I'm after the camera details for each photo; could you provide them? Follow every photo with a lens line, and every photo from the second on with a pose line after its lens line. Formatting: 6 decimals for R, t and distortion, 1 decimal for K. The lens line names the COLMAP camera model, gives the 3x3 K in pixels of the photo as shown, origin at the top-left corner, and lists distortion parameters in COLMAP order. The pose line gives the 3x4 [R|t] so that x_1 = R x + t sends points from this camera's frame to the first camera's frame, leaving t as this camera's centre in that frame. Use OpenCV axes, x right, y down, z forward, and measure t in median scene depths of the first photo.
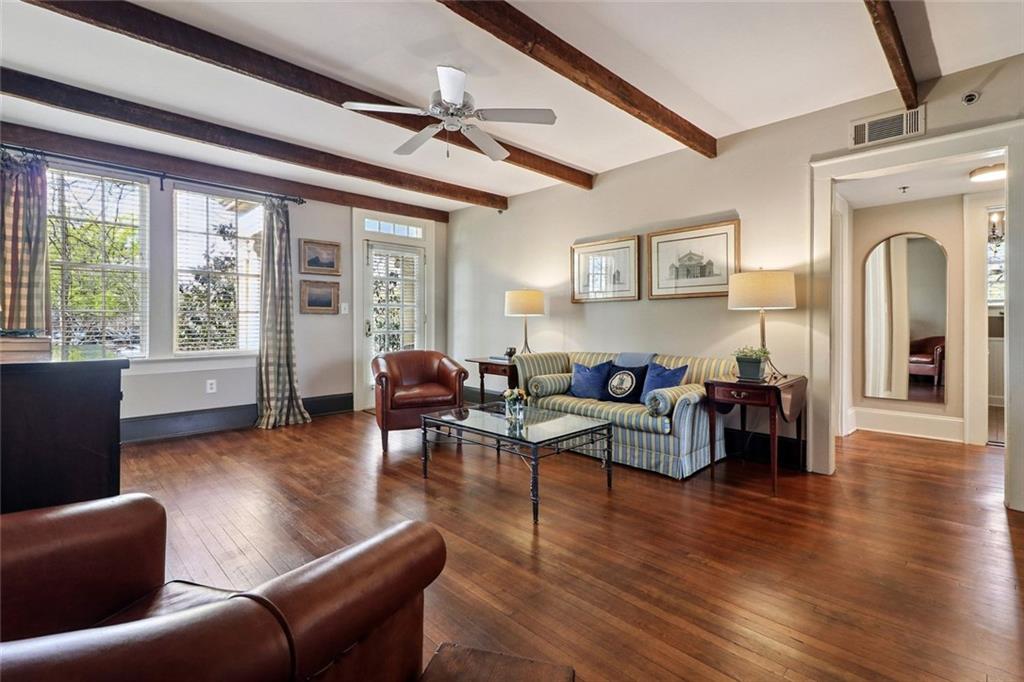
lens RADIAL K [[473.3, 0, 506.9], [0, 473.3, 323.0], [0, 0, 1]] dist [0.000182, -0.006643]
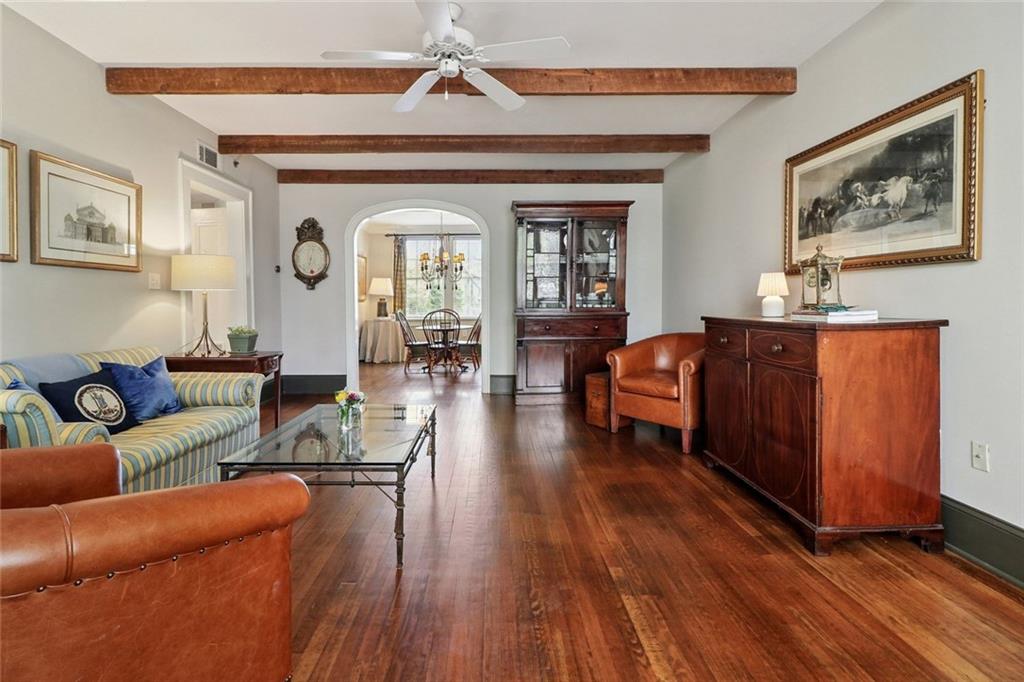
lens RADIAL K [[473.3, 0, 497.8], [0, 473.3, 323.6], [0, 0, 1]] dist [0.000182, -0.006643]
pose [[-0.725020, -0.027655, 0.688173, -0.459729], [0.002056, 0.999102, 0.042316, -0.000005], [-0.688725, 0.032095, -0.724312, 0.917172]]
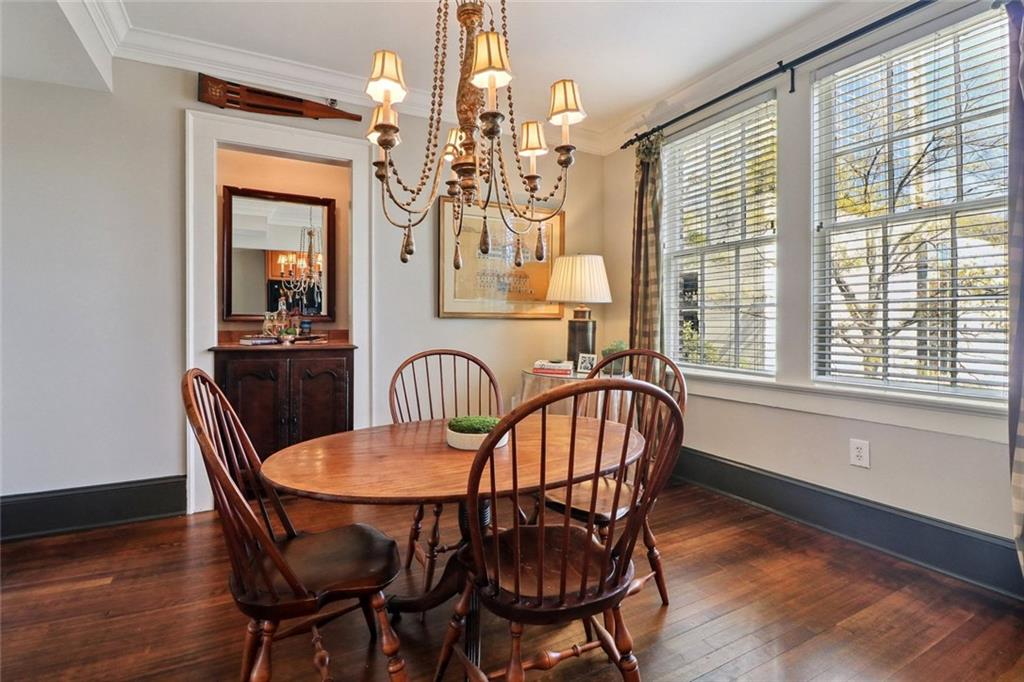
lens RADIAL K [[473.3, 0, 501.1], [0, 473.3, 322.1], [0, 0, 1]] dist [0.000182, -0.006643]
pose [[0.295797, 0.001586, 0.955249, 0.455587], [-0.002034, 0.999997, -0.001031, -0.004102], [-0.955249, -0.001638, 0.295800, -0.220397]]
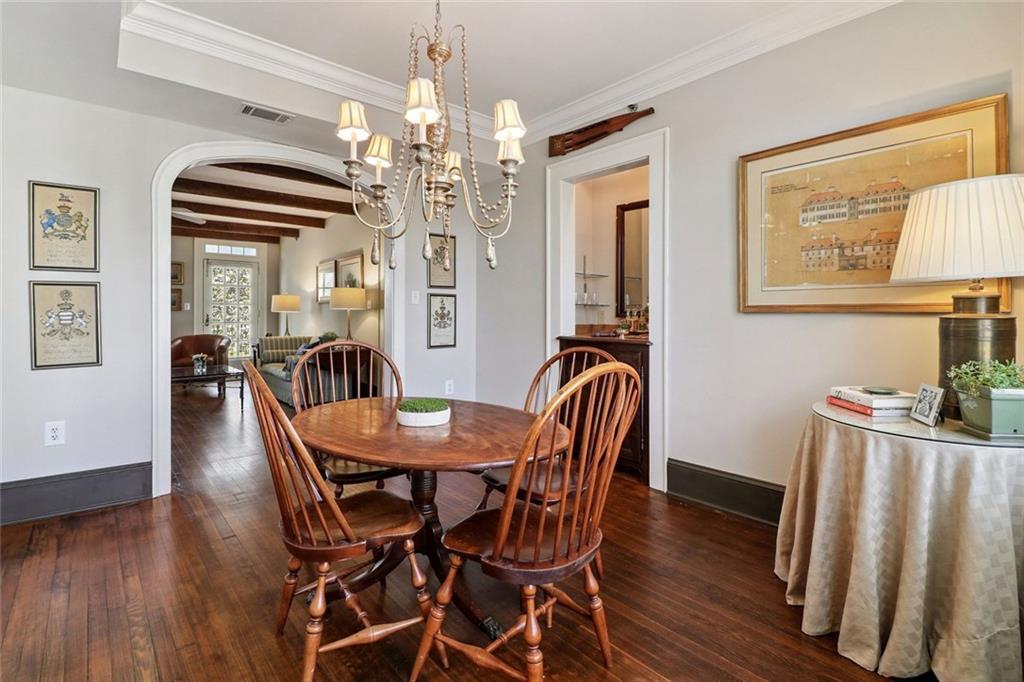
lens RADIAL K [[473.3, 0, 505.3], [0, 473.3, 318.7], [0, 0, 1]] dist [0.000182, -0.006643]
pose [[0.998289, 0.005805, -0.058176, 0.841327], [-0.005438, 0.999964, 0.006469, -0.006386], [0.058212, -0.006142, 0.998285, -0.479374]]
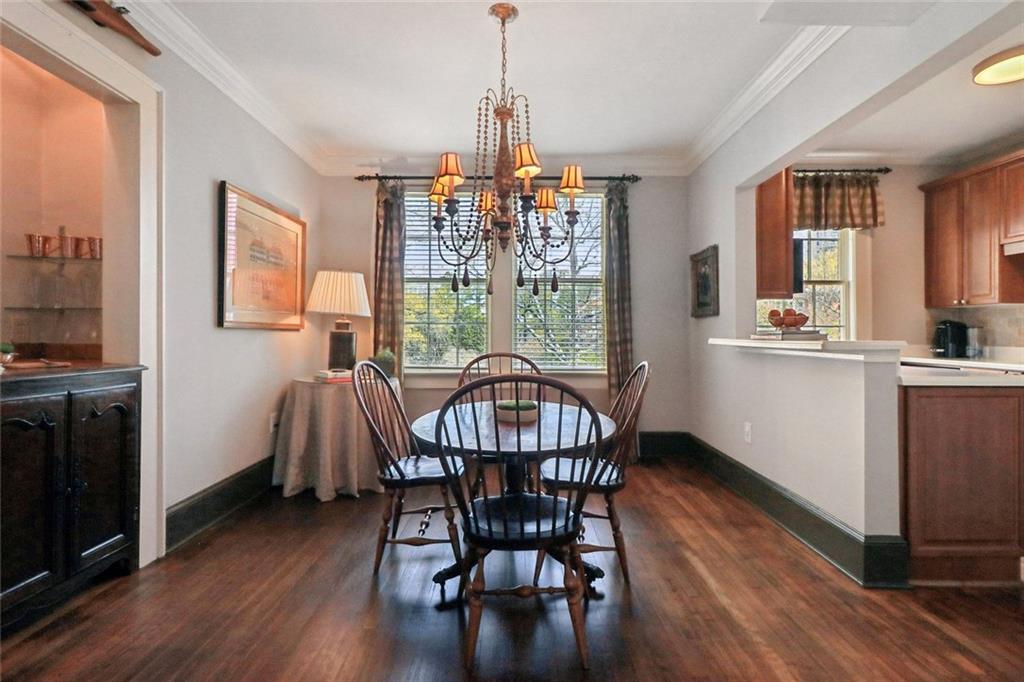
lens RADIAL K [[473.3, 0, 506.8], [0, 473.3, 332.4], [0, 0, 1]] dist [0.000182, -0.006643]
pose [[-0.705667, -0.002824, 0.708538, 0.439337], [-0.009210, 0.999944, -0.005187, -0.005574], [-0.708484, -0.010186, -0.705653, 0.219719]]
